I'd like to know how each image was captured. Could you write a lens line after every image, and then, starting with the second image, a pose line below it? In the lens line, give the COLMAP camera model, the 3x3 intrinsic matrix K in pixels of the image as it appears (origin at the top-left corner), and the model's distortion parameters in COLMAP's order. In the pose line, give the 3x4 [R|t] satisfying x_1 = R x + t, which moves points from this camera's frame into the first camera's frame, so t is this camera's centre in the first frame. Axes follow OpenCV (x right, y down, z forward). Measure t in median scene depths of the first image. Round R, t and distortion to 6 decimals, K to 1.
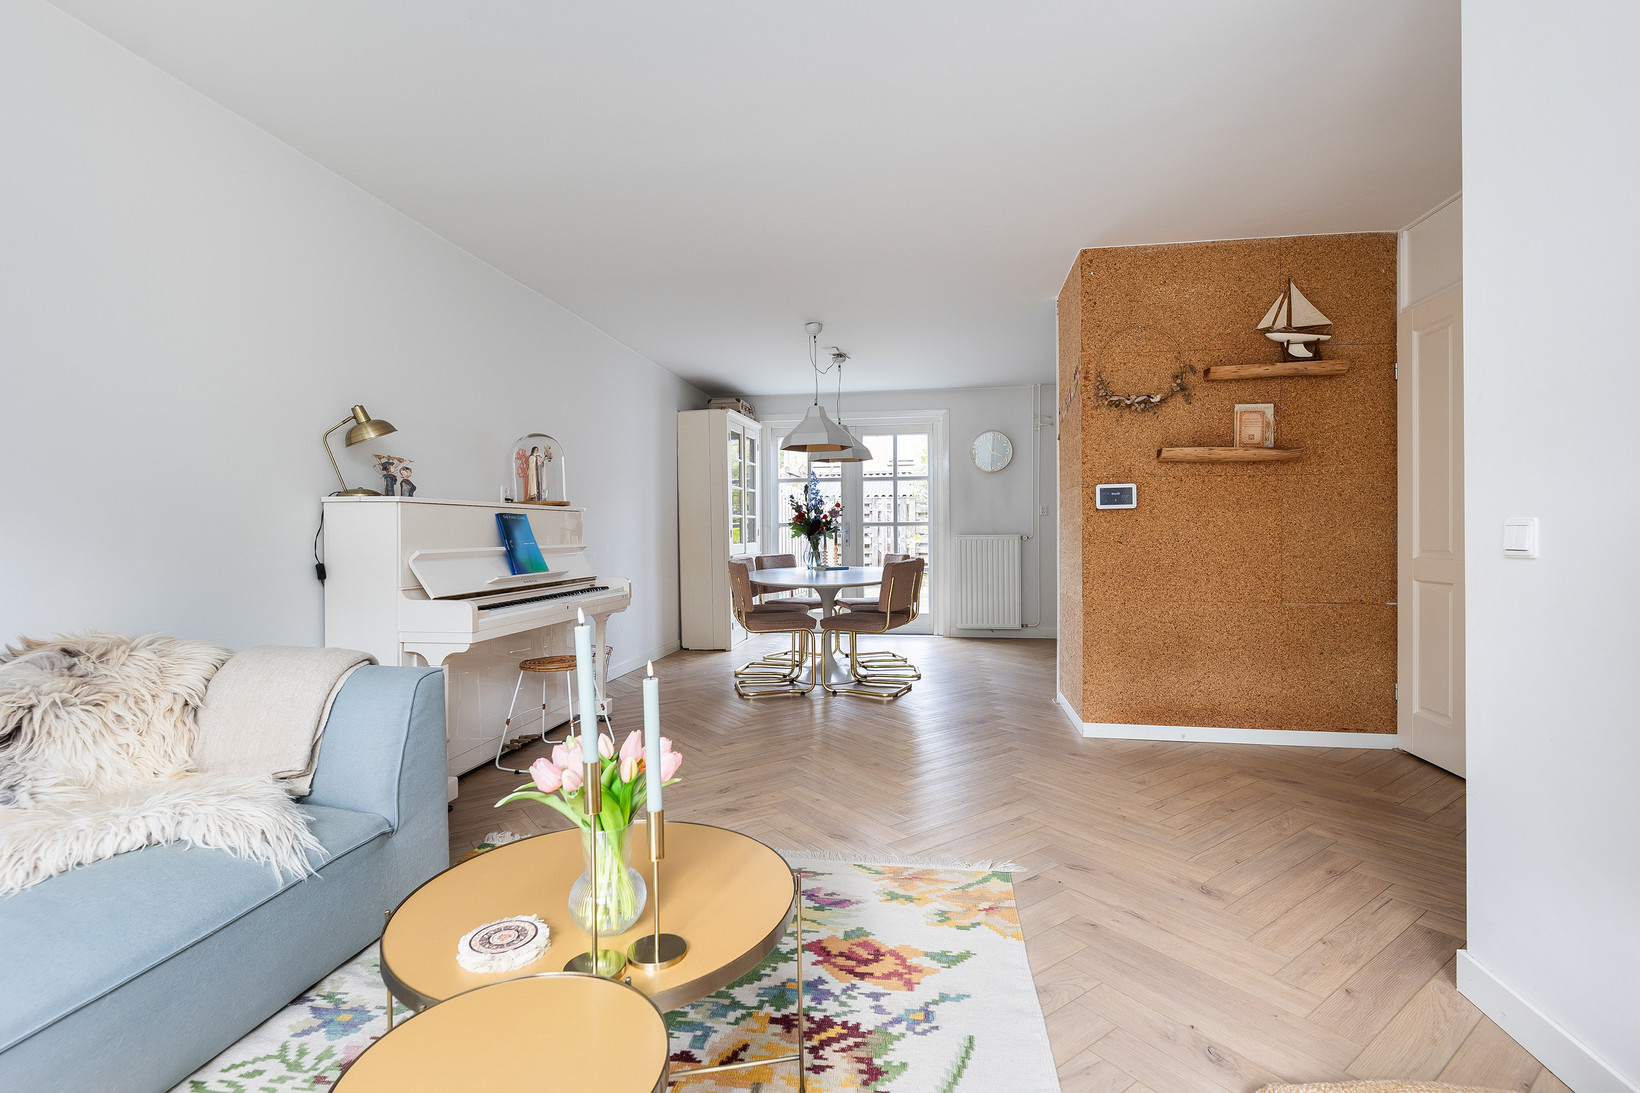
lens RADIAL K [[752.6, 0, 817.9], [0, 752.6, 539.6], [0, 0, 1]] dist [0.001627, -0.000319]
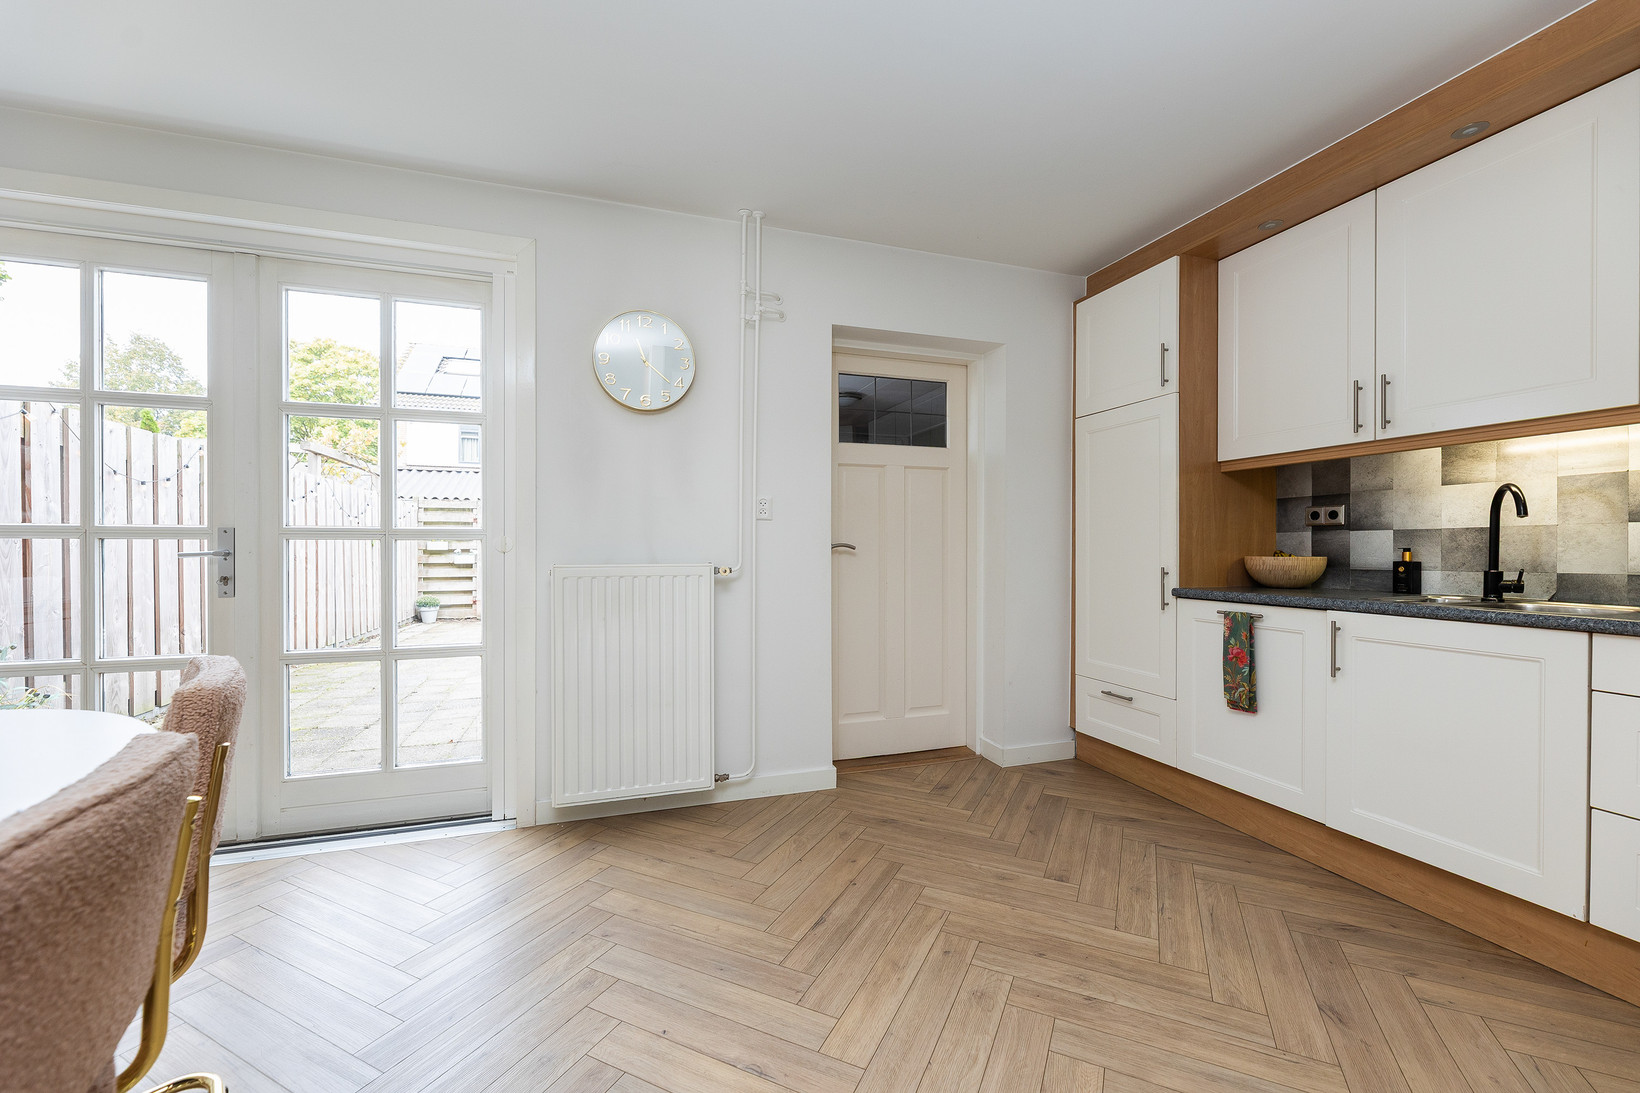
lens RADIAL K [[664.8, 0, 821.0], [0, 664.8, 556.3], [0, 0, 1]] dist [-0.004976, 0.000921]
pose [[0.880645, 0.003218, 0.473766, 0.292599], [-0.005466, 0.999979, 0.003368, -0.025241], [-0.473745, -0.005555, 0.880644, 1.286237]]
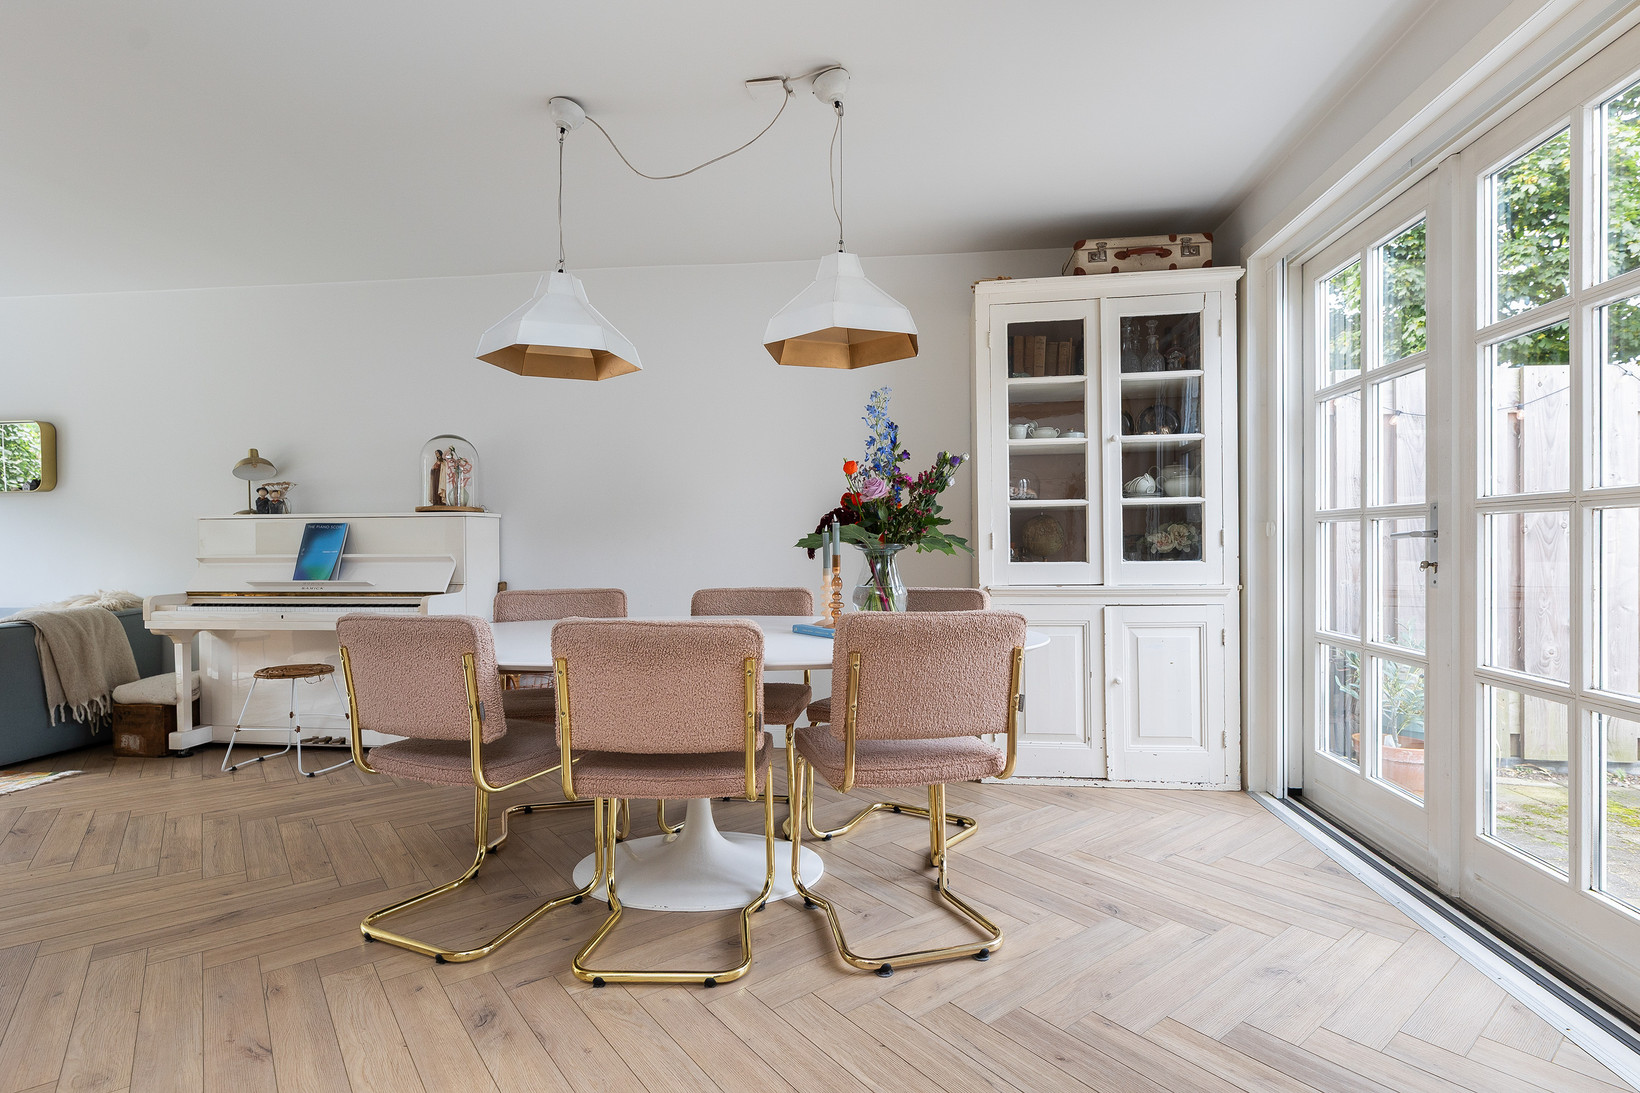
lens RADIAL K [[808.8, 0, 811.8], [0, 808.8, 542.7], [0, 0, 1]] dist [-0.004332, 0.000493]
pose [[0.031048, 0.007008, -0.999493, 0.732484], [-0.004357, 0.999967, 0.006876, -0.017618], [0.999508, 0.004141, 0.031077, 1.616557]]
